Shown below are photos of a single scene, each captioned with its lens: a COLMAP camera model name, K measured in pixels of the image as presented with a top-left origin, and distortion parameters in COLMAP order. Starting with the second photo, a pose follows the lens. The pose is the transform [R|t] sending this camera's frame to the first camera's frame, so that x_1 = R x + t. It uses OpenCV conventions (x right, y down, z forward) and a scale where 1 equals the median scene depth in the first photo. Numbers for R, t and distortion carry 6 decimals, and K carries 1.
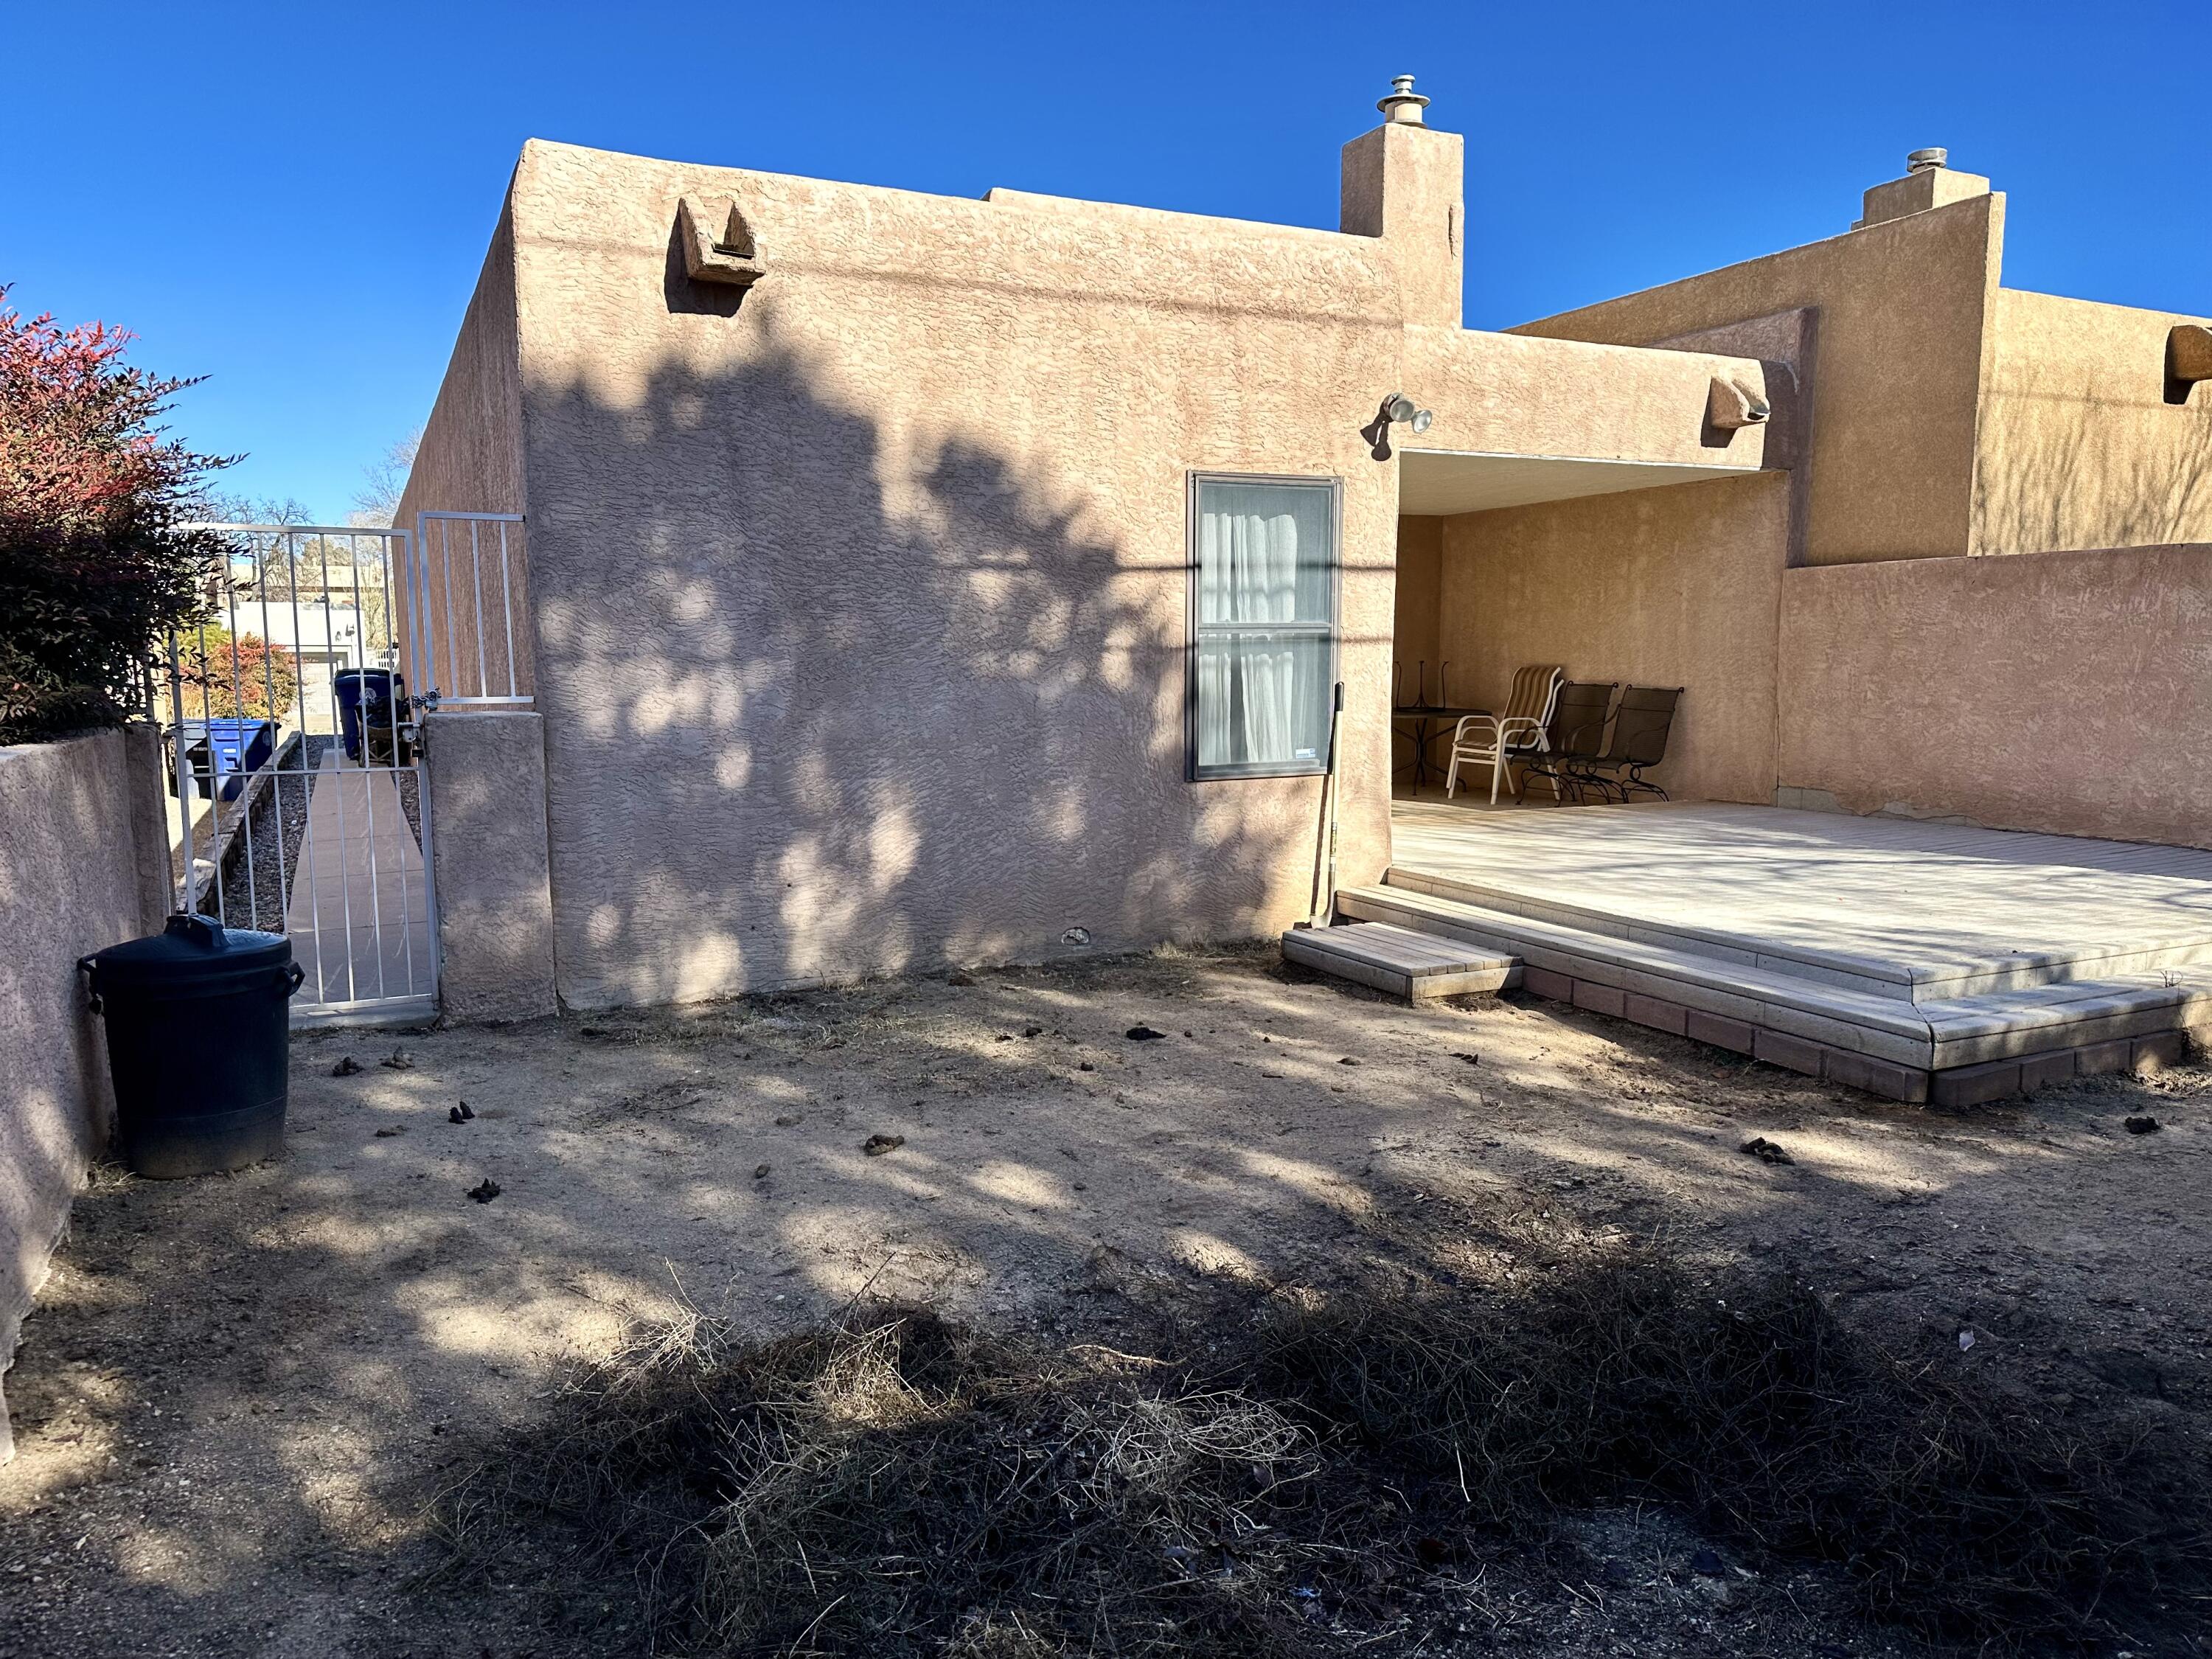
lens RADIAL K [[1536.4, 0, 1109.5], [0, 1536.4, 835.8], [0, 0, 1]] dist [0.114357, -0.142445]
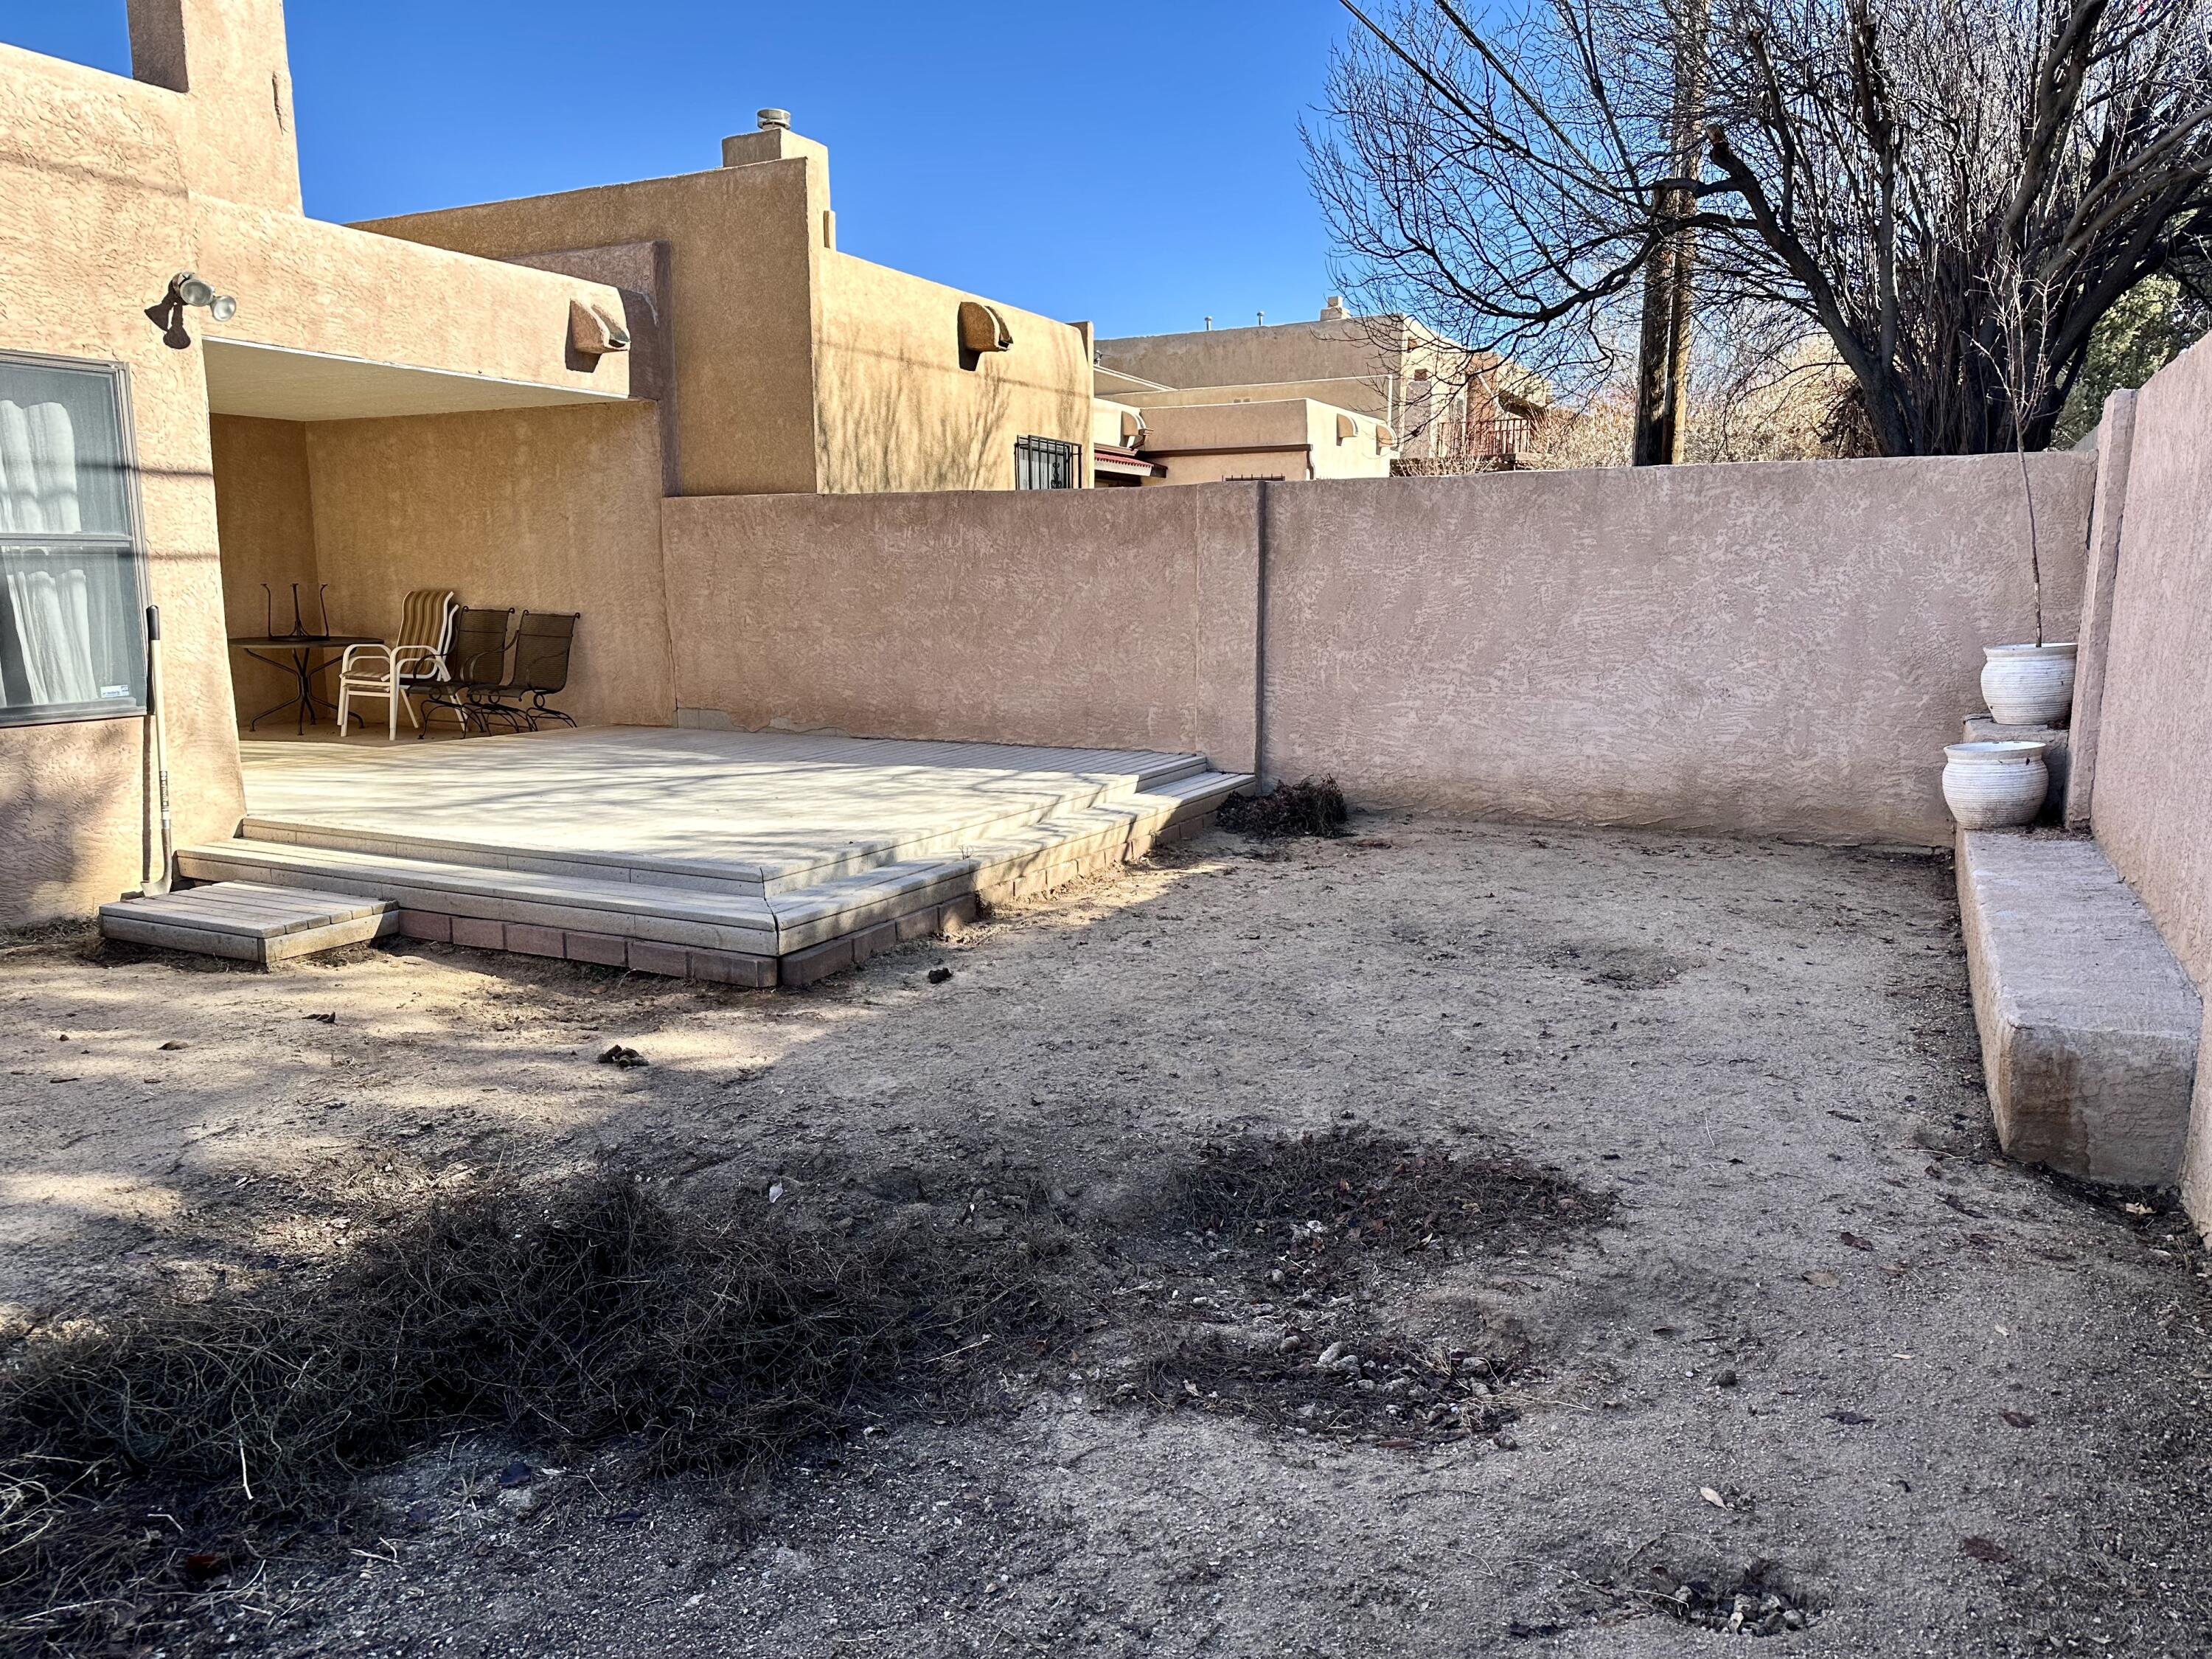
lens RADIAL K [[1536.4, 0, 1109.5], [0, 1536.4, 835.8], [0, 0, 1]] dist [0.114357, -0.142445]
pose [[0.798069, -0.096190, 0.594839, 0.050491], [0.069451, 0.995281, 0.067766, 0.005039], [-0.598551, -0.012769, 0.800983, -0.012610]]
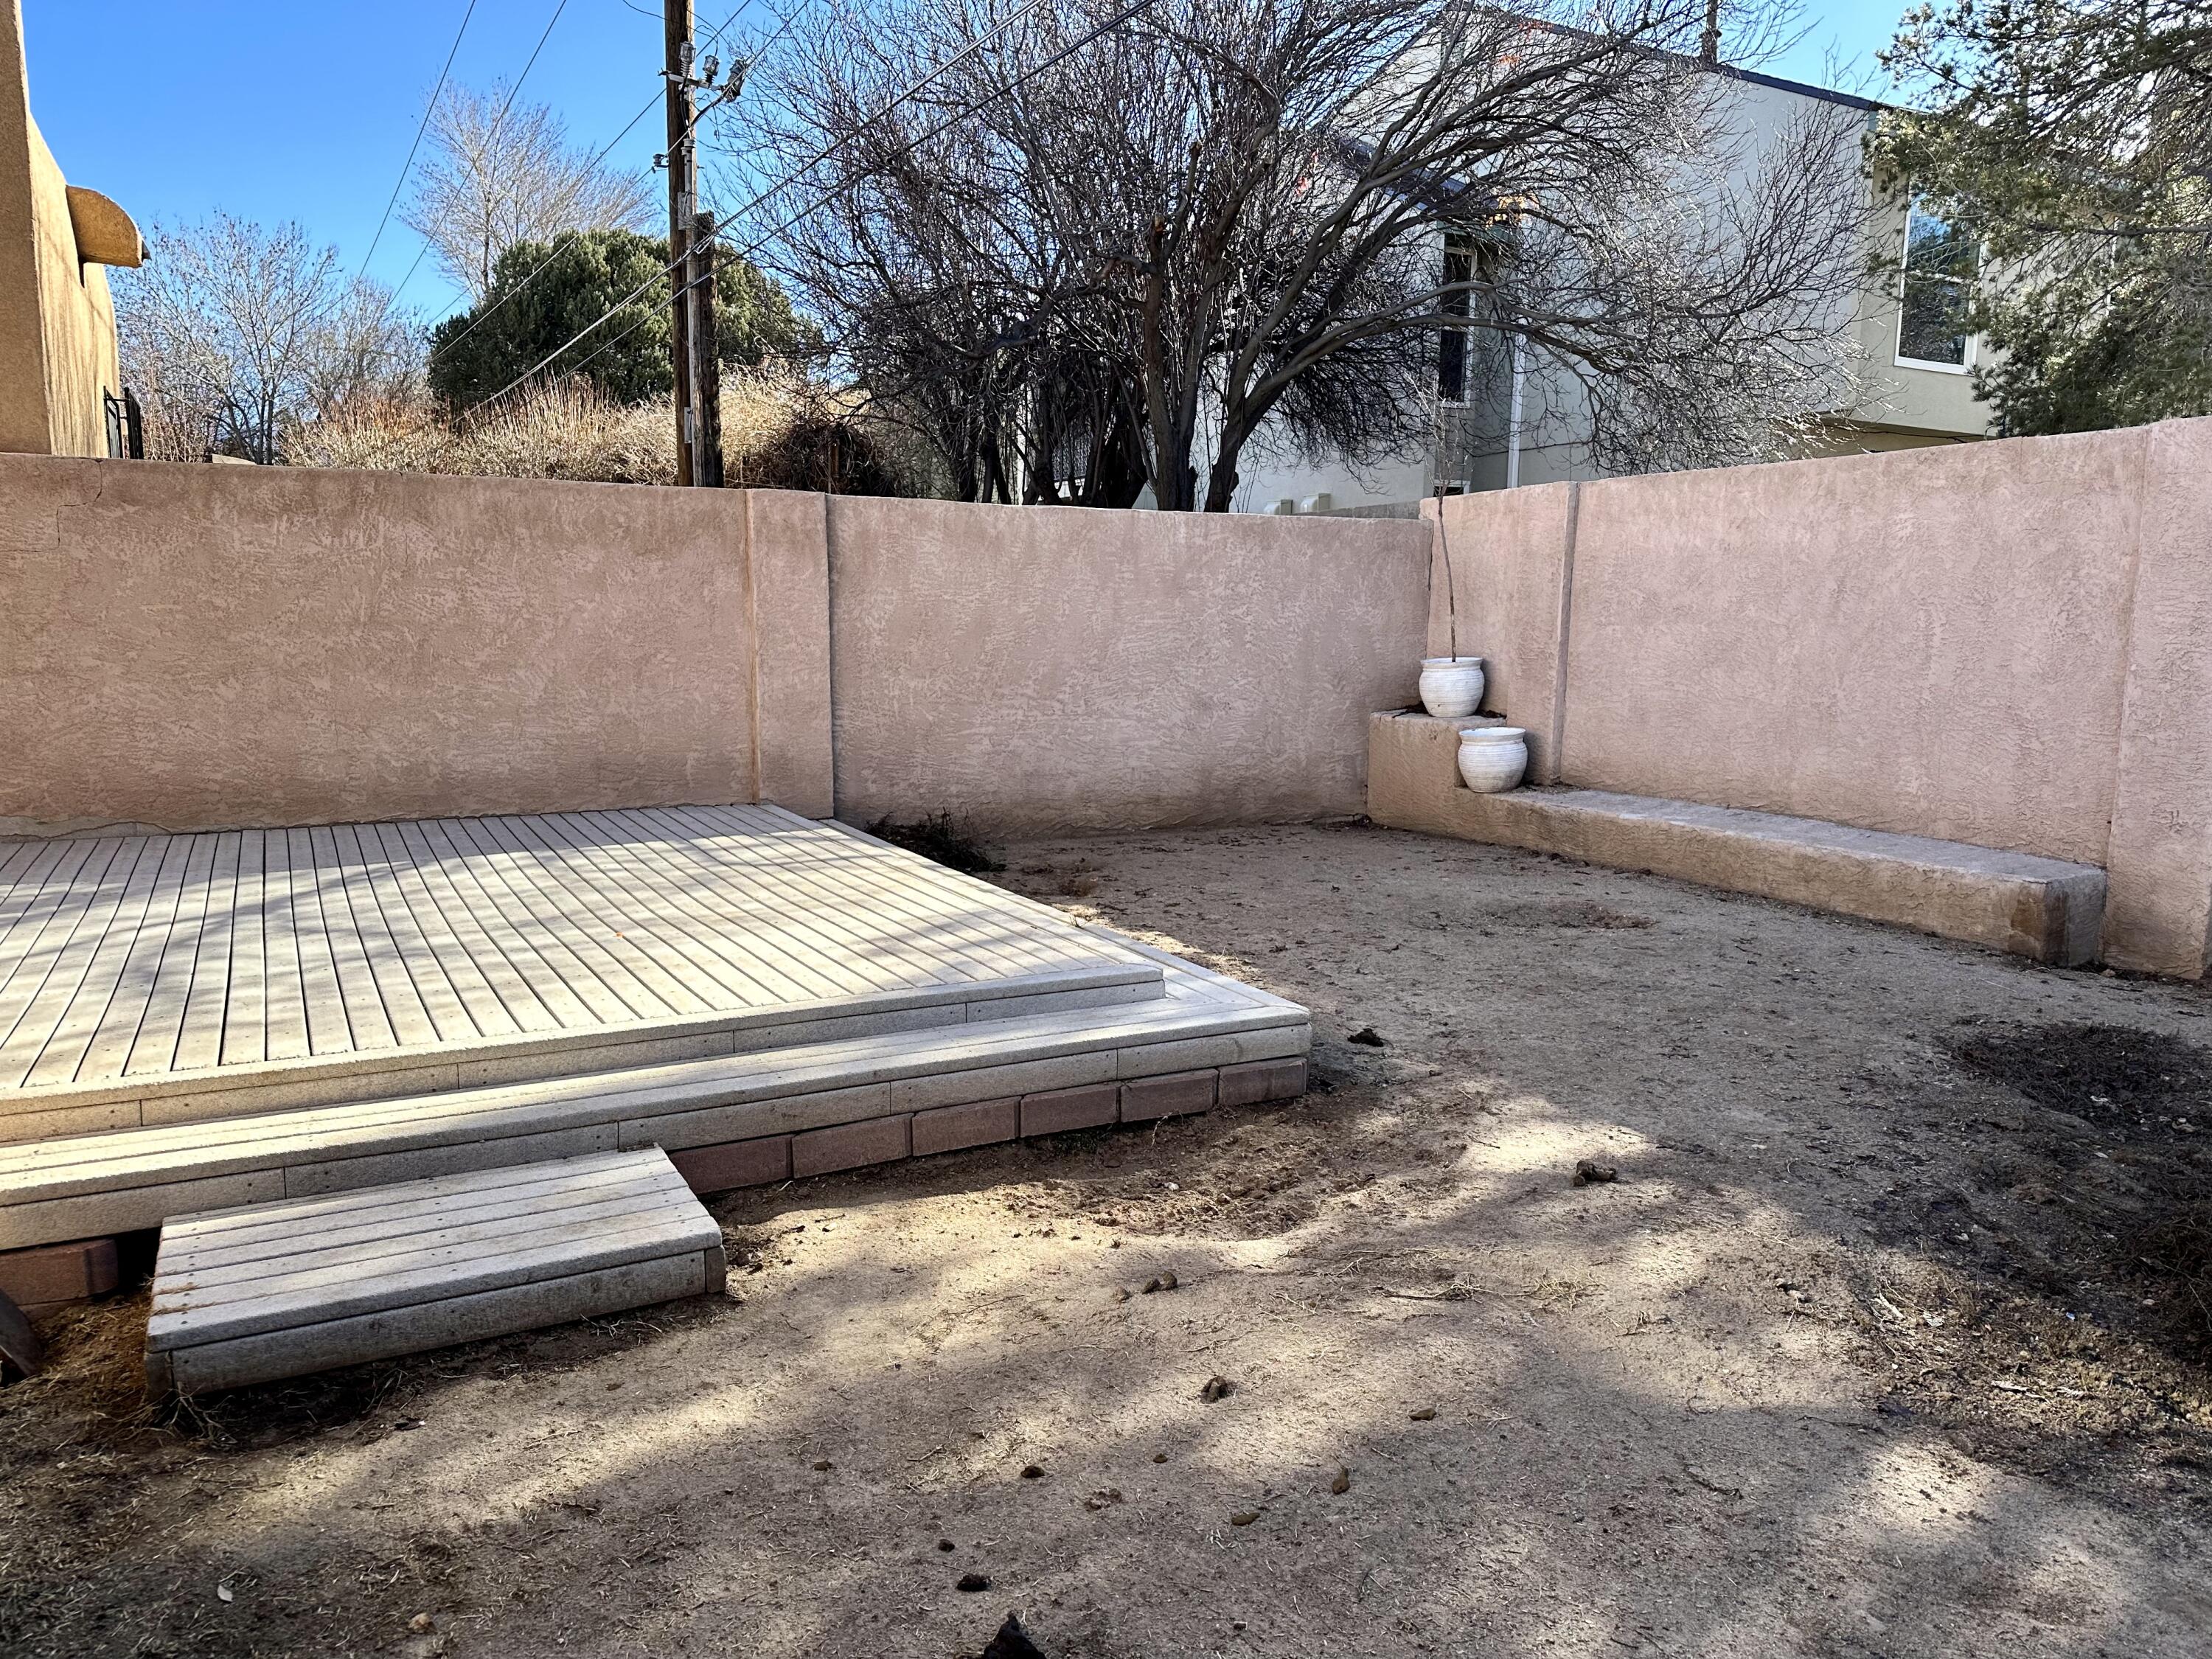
lens RADIAL K [[1536.4, 0, 1109.5], [0, 1536.4, 835.8], [0, 0, 1]] dist [0.114357, -0.142445]
pose [[-0.031742, -0.141196, 0.989473, -0.269694], [0.108046, 0.983686, 0.143836, -0.090779], [-0.993639, 0.111474, -0.015968, 0.835430]]
